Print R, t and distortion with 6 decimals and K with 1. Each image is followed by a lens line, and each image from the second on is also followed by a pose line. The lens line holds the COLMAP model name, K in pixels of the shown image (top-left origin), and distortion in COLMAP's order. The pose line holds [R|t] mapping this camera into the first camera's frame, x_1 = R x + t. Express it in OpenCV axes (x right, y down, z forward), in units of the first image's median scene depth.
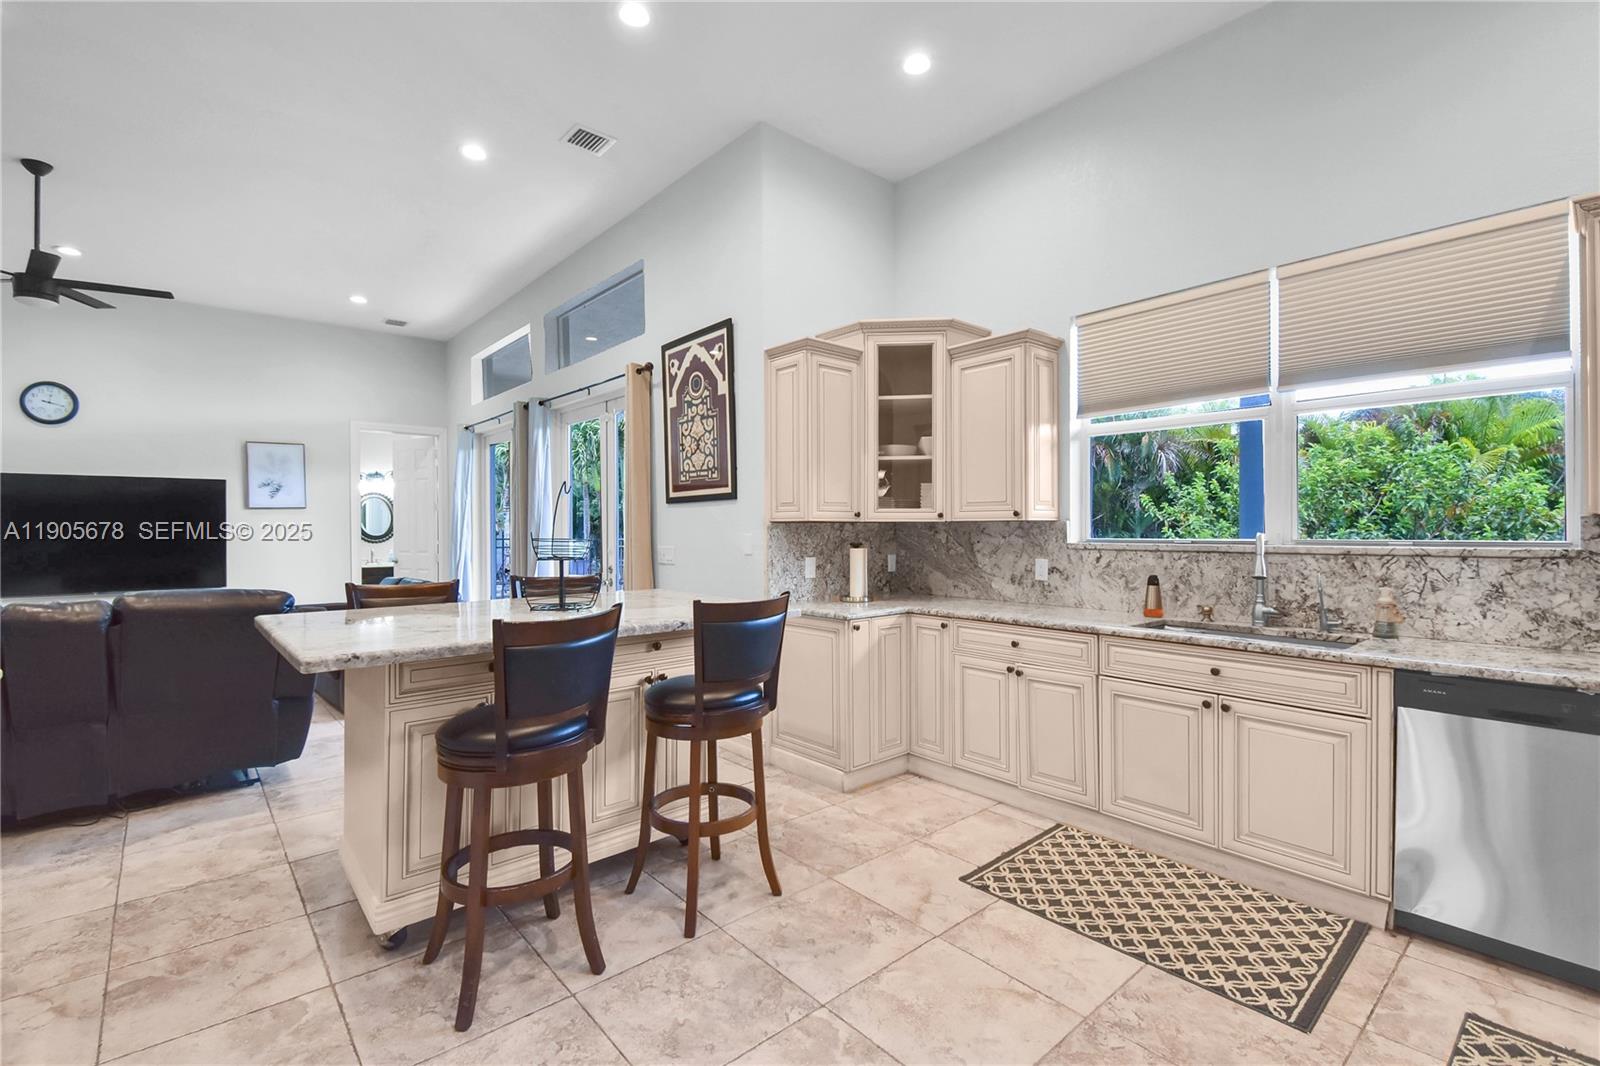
lens RADIAL K [[712.1, 0, 795.6], [0, 712.1, 524.0], [0, 0, 1]] dist [0.002007, 0.000001]
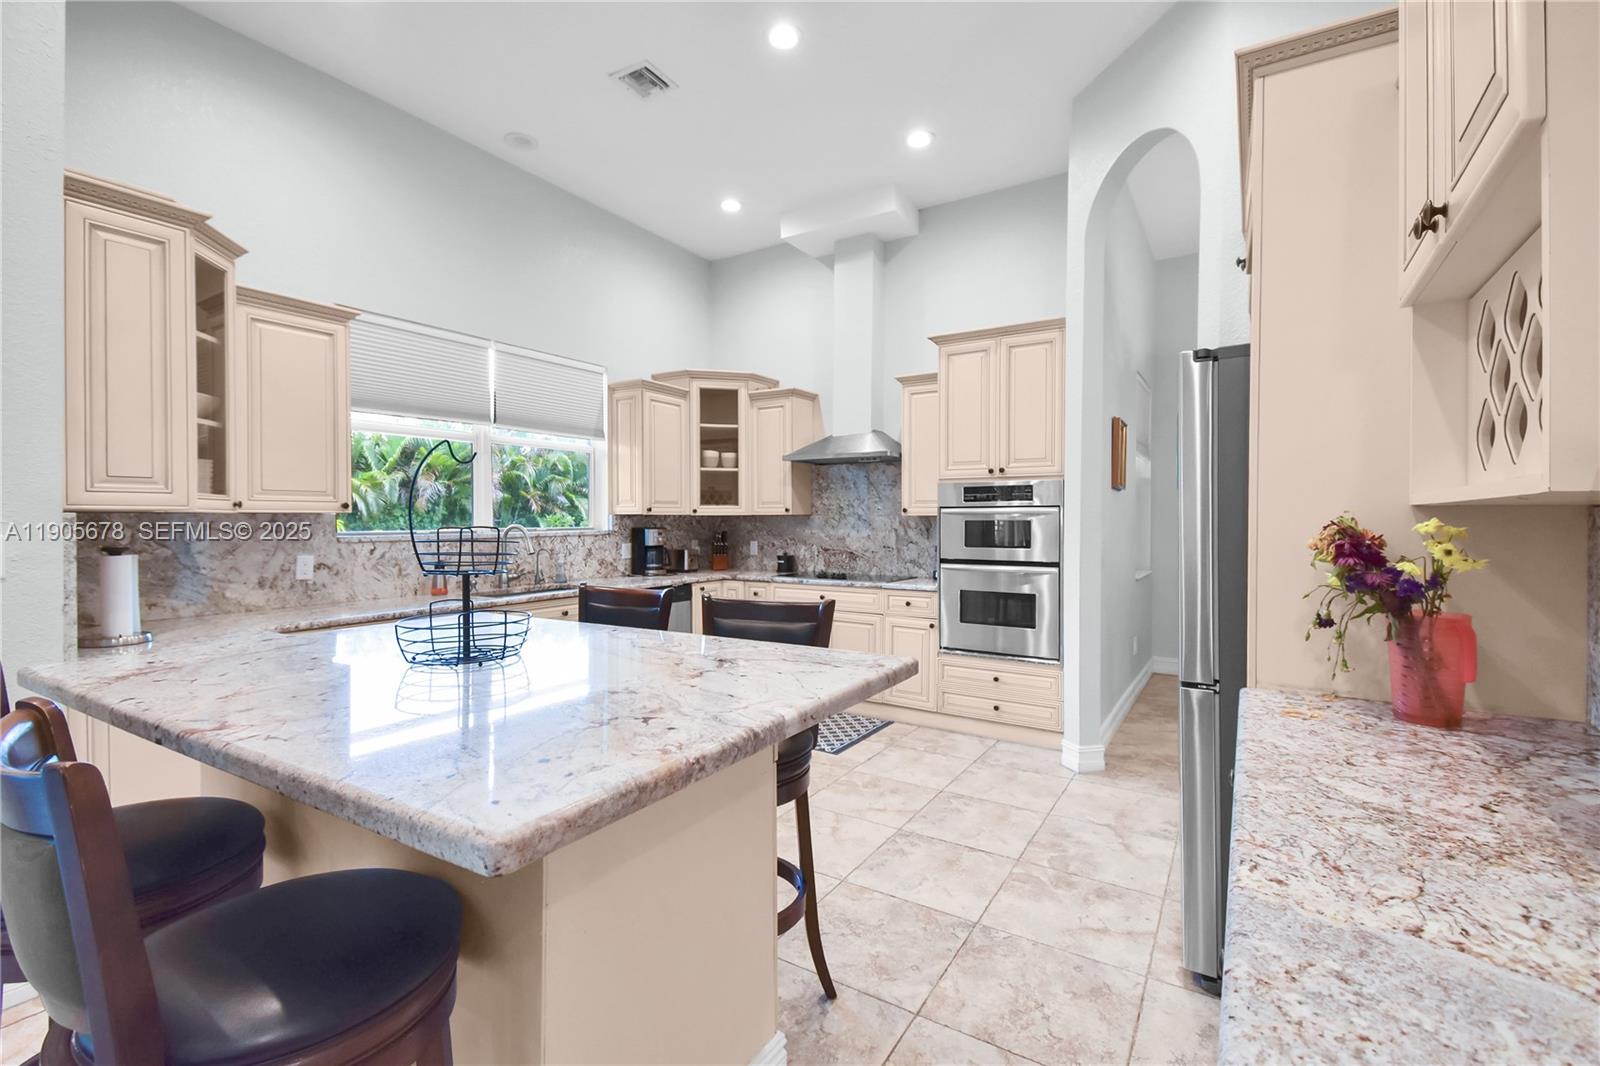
lens RADIAL K [[712.1, 0, 795.6], [0, 712.1, 524.0], [0, 0, 1]] dist [0.002007, 0.000001]
pose [[-0.286645, -0.004296, 0.958027, -1.080238], [-0.000288, 0.999990, 0.004398, 0.007417], [-0.958037, 0.000985, -0.286644, 1.025570]]
